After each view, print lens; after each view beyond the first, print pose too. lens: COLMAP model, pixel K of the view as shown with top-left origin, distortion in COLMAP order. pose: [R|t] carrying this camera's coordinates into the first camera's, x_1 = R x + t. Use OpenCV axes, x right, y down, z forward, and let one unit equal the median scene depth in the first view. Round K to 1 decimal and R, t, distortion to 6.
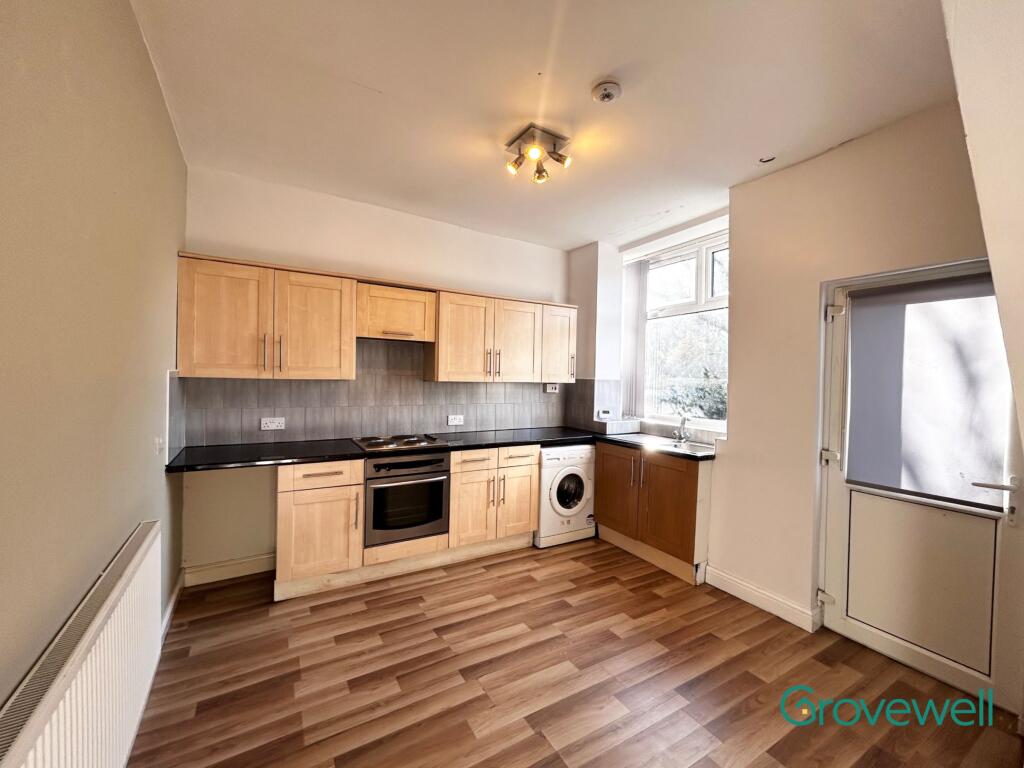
lens RADIAL K [[417.1, 0, 512.0], [0, 417.1, 384.0], [0, 0, 1]] dist [-0.003379, 0.003412]
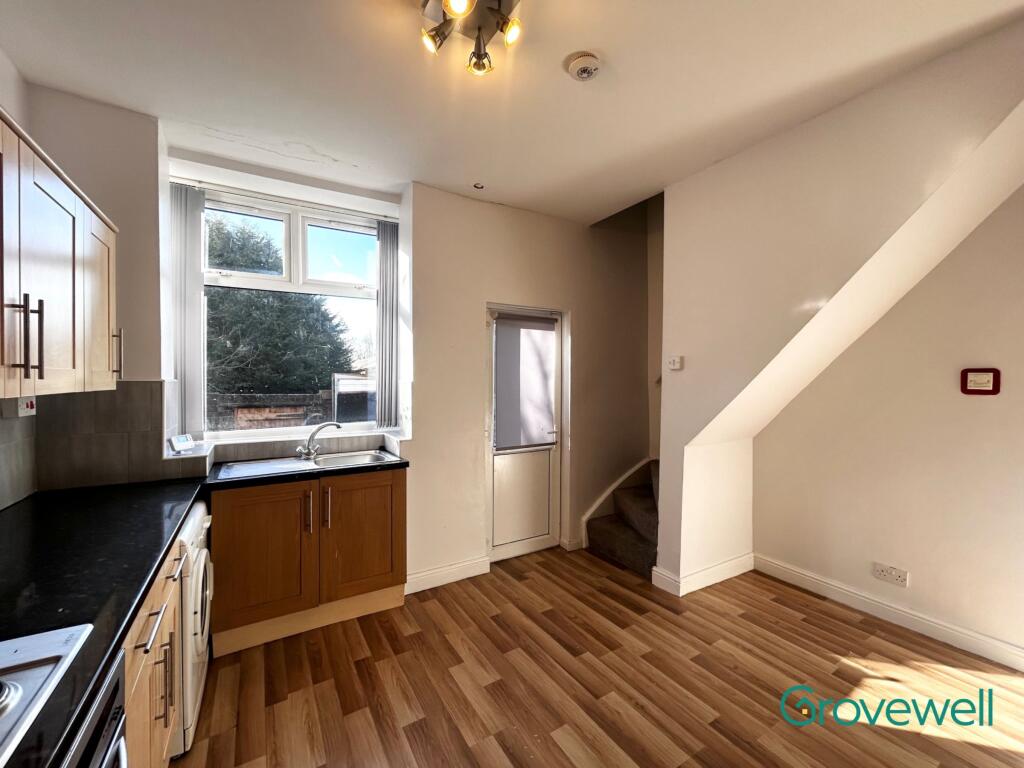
lens RADIAL K [[417.1, 0, 512.0], [0, 417.1, 384.0], [0, 0, 1]] dist [-0.003379, 0.003412]
pose [[-0.012955, -0.031105, 0.999432, -0.532195], [0.016854, 0.999367, 0.031321, -0.025136], [-0.999774, 0.017250, -0.012423, 0.892384]]
